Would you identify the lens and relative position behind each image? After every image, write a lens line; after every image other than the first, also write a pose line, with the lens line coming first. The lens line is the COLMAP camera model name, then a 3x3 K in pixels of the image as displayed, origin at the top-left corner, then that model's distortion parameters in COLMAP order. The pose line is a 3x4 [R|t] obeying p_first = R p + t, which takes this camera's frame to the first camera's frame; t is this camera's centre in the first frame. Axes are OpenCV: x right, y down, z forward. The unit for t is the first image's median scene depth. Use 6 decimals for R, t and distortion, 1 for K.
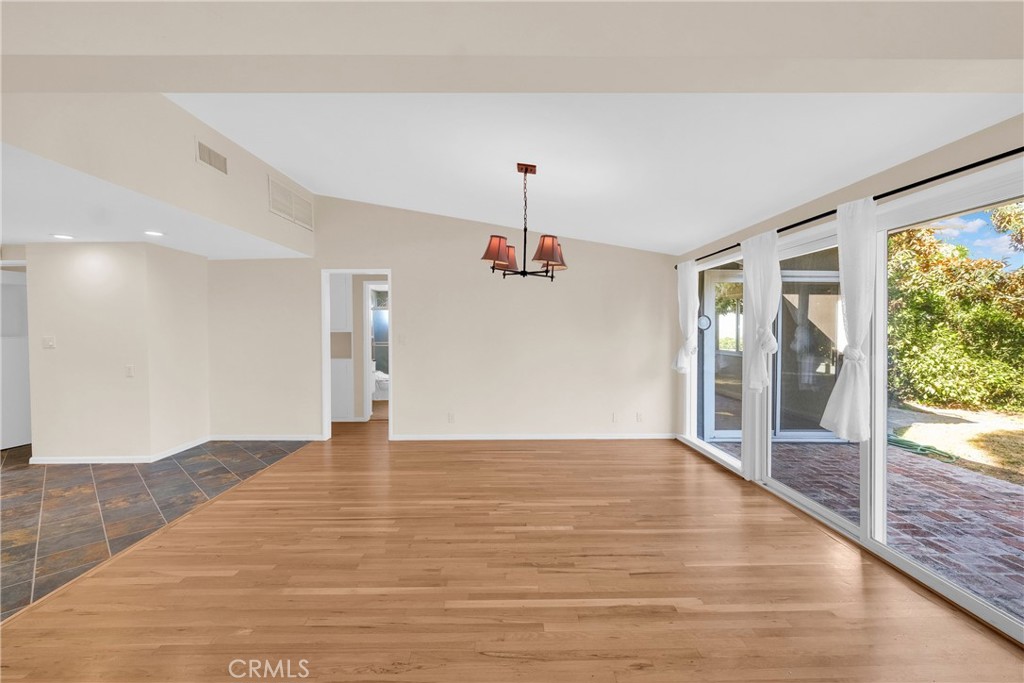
lens RADIAL K [[440.0, 0, 509.7], [0, 440.0, 342.5], [0, 0, 1]] dist [-0.005391, -0.000643]
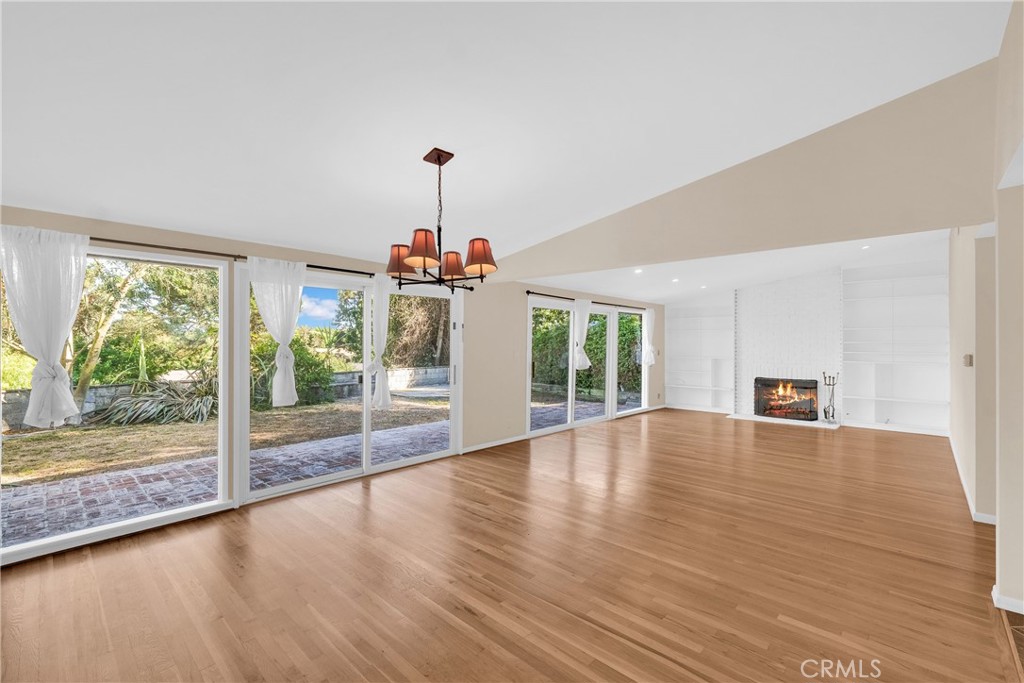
lens RADIAL K [[440.0, 0, 509.7], [0, 440.0, 342.5], [0, 0, 1]] dist [-0.005391, -0.000643]
pose [[-0.717903, 0.001443, 0.696142, -0.706335], [0.020181, 0.999621, 0.018740, -0.061462], [-0.695851, 0.027502, -0.717659, 1.671301]]
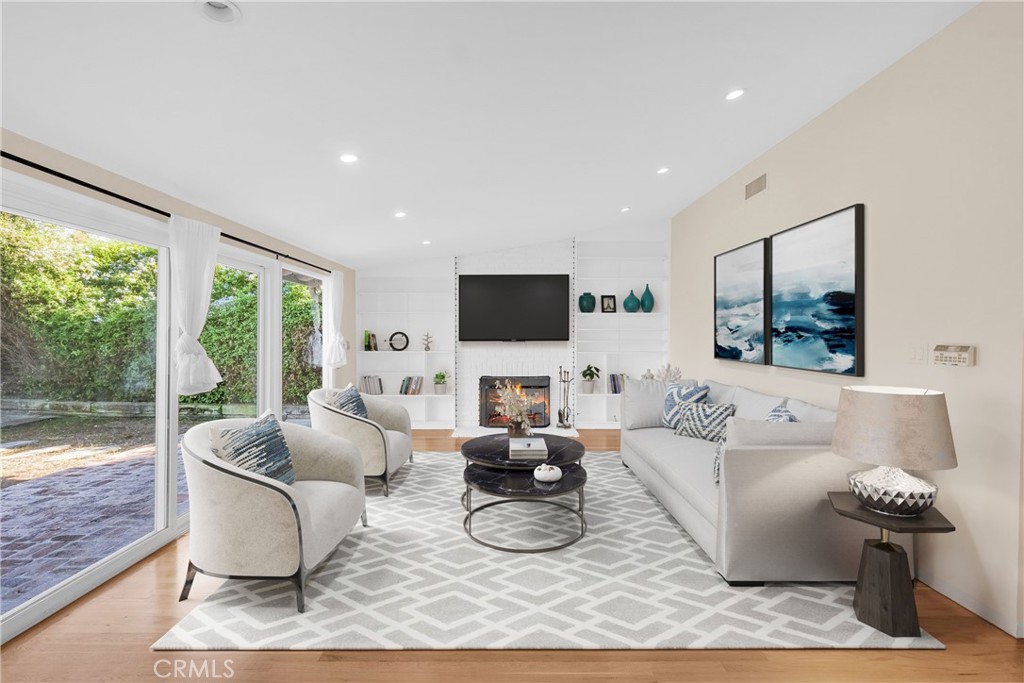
lens RADIAL K [[440.0, 0, 509.7], [0, 440.0, 342.5], [0, 0, 1]] dist [-0.005391, -0.000643]
pose [[-0.999965, 0.000759, 0.008376, -0.013852], [0.001195, 0.998635, 0.052216, -0.024659], [-0.008325, 0.052225, -0.998601, 0.623100]]
